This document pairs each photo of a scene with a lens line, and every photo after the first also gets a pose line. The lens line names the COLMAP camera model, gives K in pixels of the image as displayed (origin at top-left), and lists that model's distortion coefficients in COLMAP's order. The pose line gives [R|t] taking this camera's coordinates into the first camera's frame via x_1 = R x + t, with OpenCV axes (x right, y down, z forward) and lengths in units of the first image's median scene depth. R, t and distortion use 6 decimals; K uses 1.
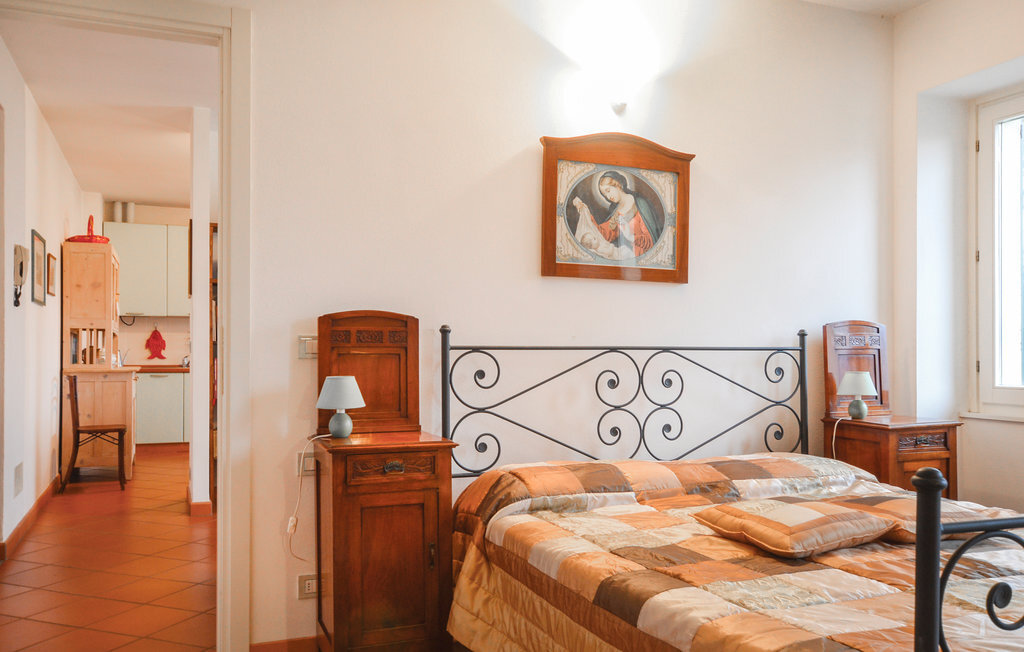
lens RADIAL K [[862.0, 0, 510.4], [0, 862.0, 329.0], [0, 0, 1]] dist [0.014687, 0.003078]
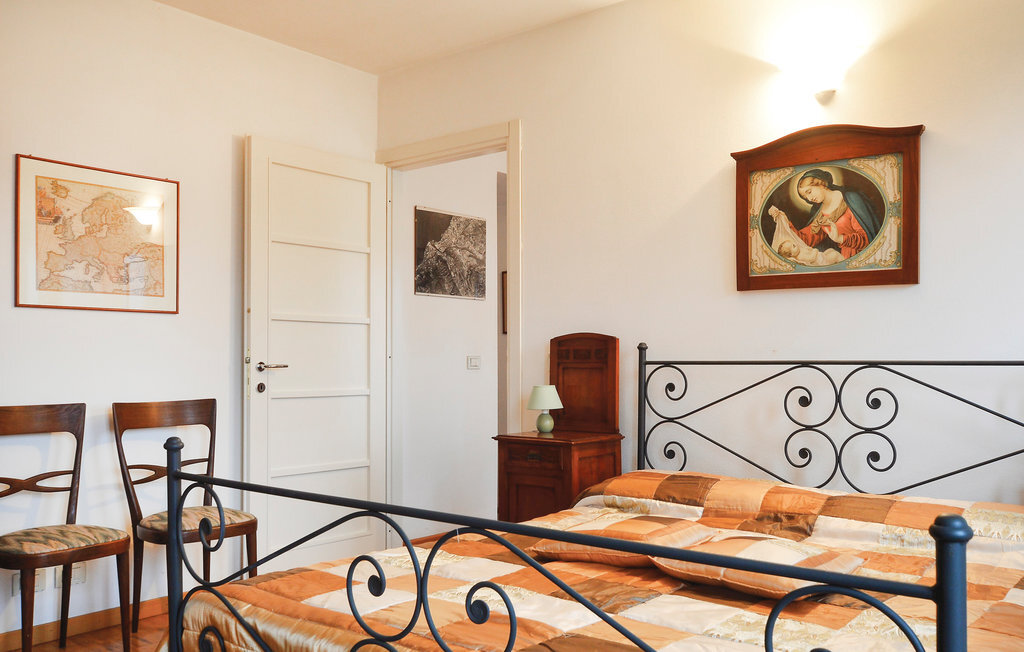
lens RADIAL K [[862.0, 0, 510.5], [0, 862.0, 331.3], [0, 0, 1]] dist [0.014687, 0.003078]
pose [[0.486140, -0.034998, -0.873180, 0.766202], [0.020293, 0.999380, -0.028758, 0.008755], [0.873645, -0.003739, 0.486549, 0.273190]]
